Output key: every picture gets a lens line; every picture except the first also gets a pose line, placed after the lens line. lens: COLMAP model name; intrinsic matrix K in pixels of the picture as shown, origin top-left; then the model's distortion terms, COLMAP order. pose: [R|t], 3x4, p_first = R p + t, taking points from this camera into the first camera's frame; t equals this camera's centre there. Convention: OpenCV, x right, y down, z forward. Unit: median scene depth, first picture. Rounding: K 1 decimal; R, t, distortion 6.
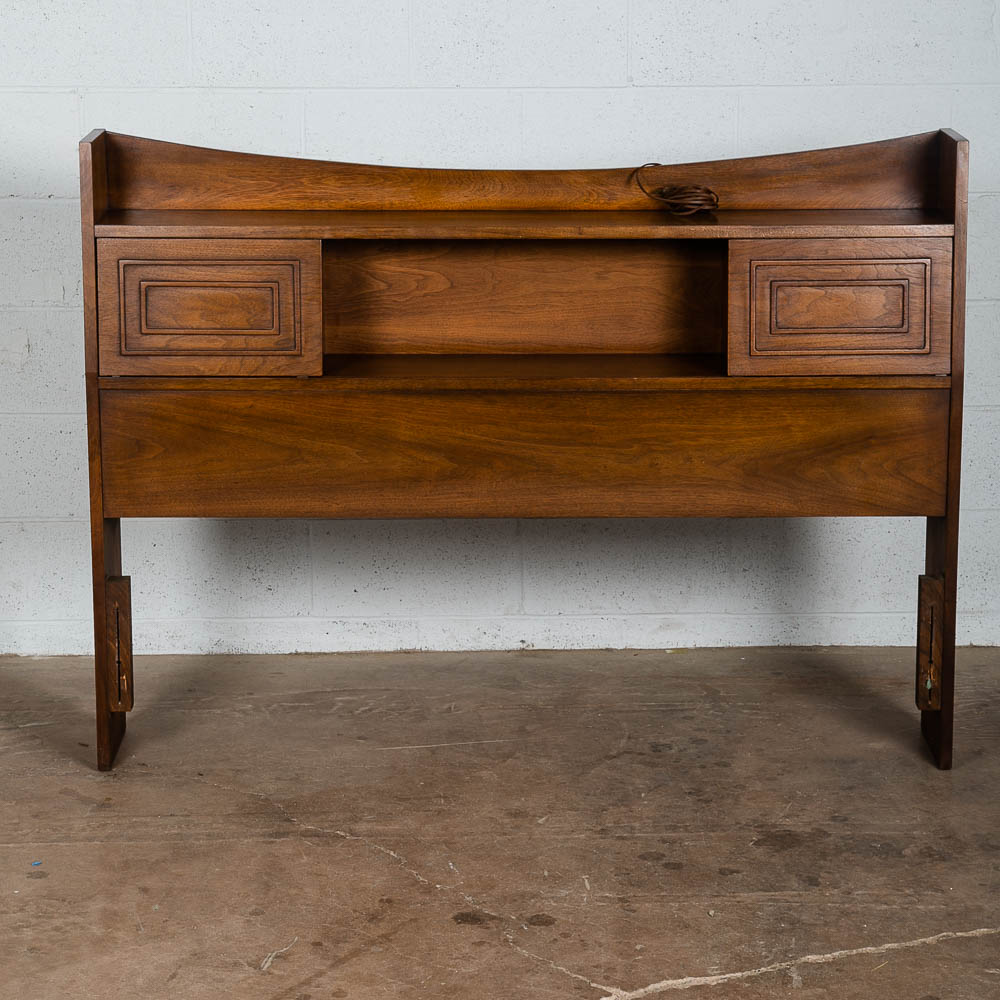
lens RADIAL K [[2880.0, 0, 503.8], [0, 2880.0, 481.9], [0, 0, 1]] dist [0.254125, 0.000000]
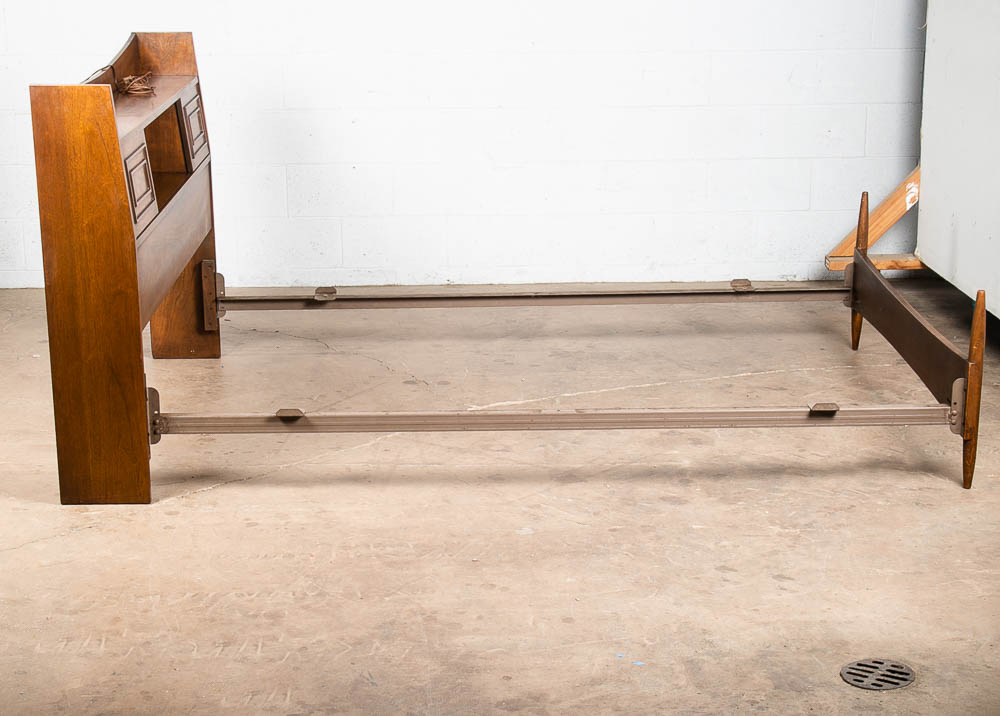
lens RADIAL K [[1793.6, 0, 493.9], [0, 1793.6, 407.4], [0, 0, 1]] dist [0.062862, 0.000000]
pose [[0.999994, -0.003505, -0.000194, 0.044619], [0.003510, 0.998092, 0.061649, 0.077941], [-0.000022, -0.061649, 0.998098, -0.290942]]
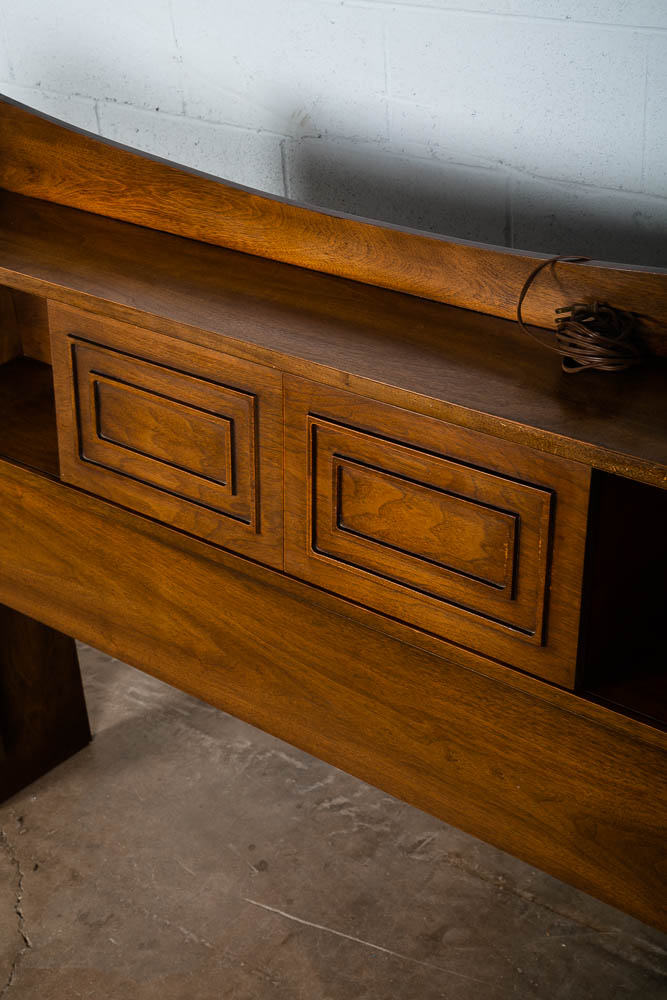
lens RADIAL K [[1593.9, 0, 341.1], [0, 1593.9, 499.2], [0, 0, 1]] dist [0.229240, 0.000000]
pose [[0.747990, 0.275196, -0.603968, 0.226718], [-0.081800, 0.941275, 0.327582, -0.168973], [0.658649, -0.195623, 0.726576, 0.748937]]
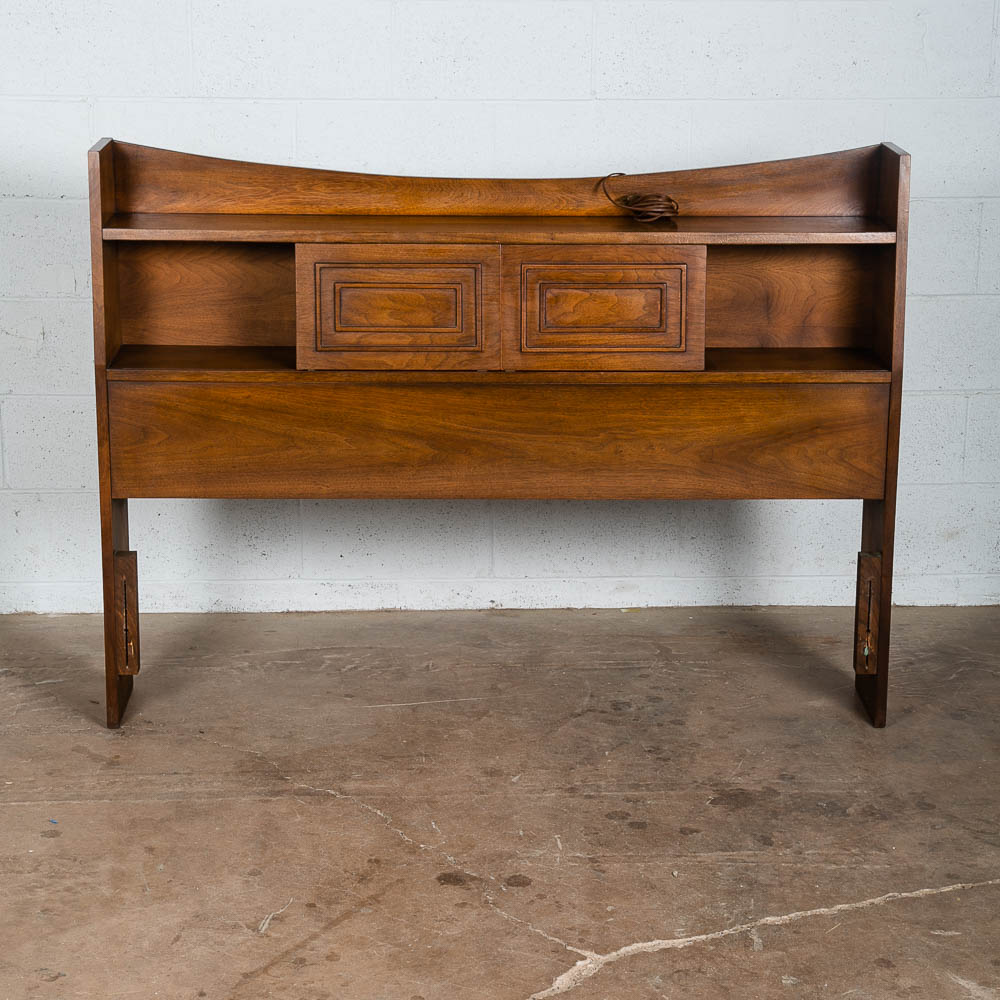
lens RADIAL K [[2378.0, 0, 497.0], [0, 2378.0, 494.5], [0, 0, 1]] dist [0.209660, 0.000000]
pose [[0.999792, 0.002928, 0.020180, -0.012011], [-0.003669, 0.999317, 0.036758, -0.022770], [-0.020058, -0.036825, 0.999120, 0.101309]]
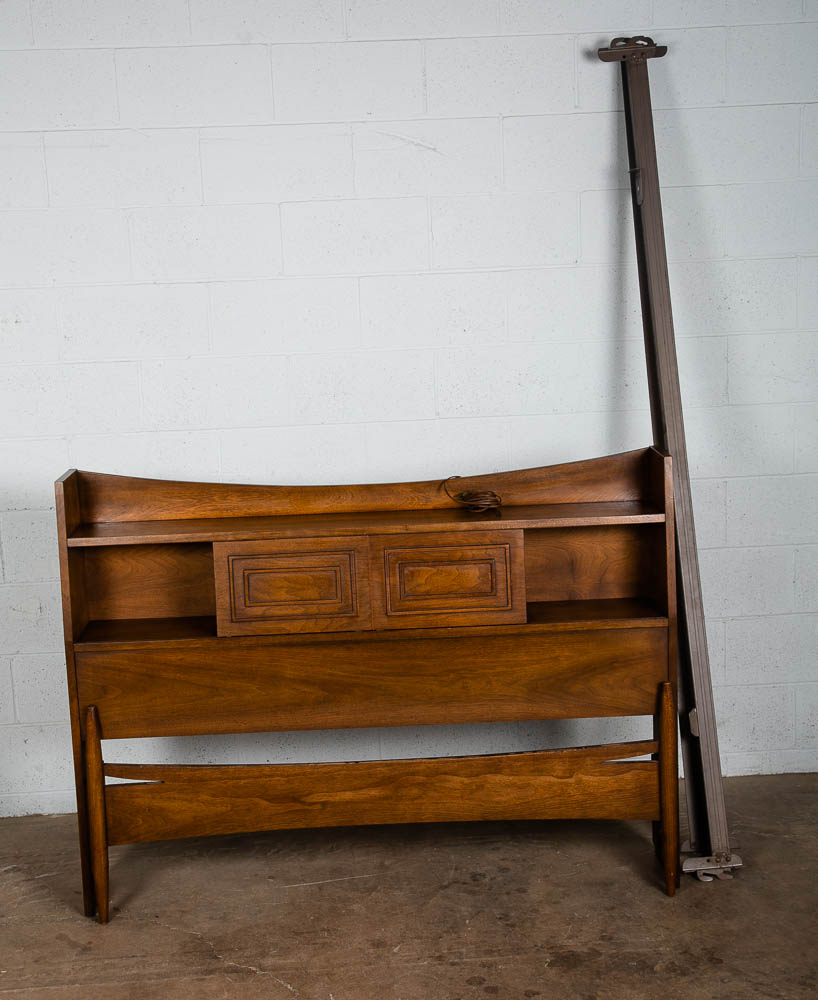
lens RADIAL K [[1530.5, 0, 404.8], [0, 1530.5, 527.1], [0, 0, 1]] dist [0.097624, 0.000000]
pose [[0.999060, -0.040698, 0.014952, 0.014036], [0.041208, 0.998516, -0.035592, -0.059703], [-0.013481, 0.036175, 0.999255, 0.236897]]
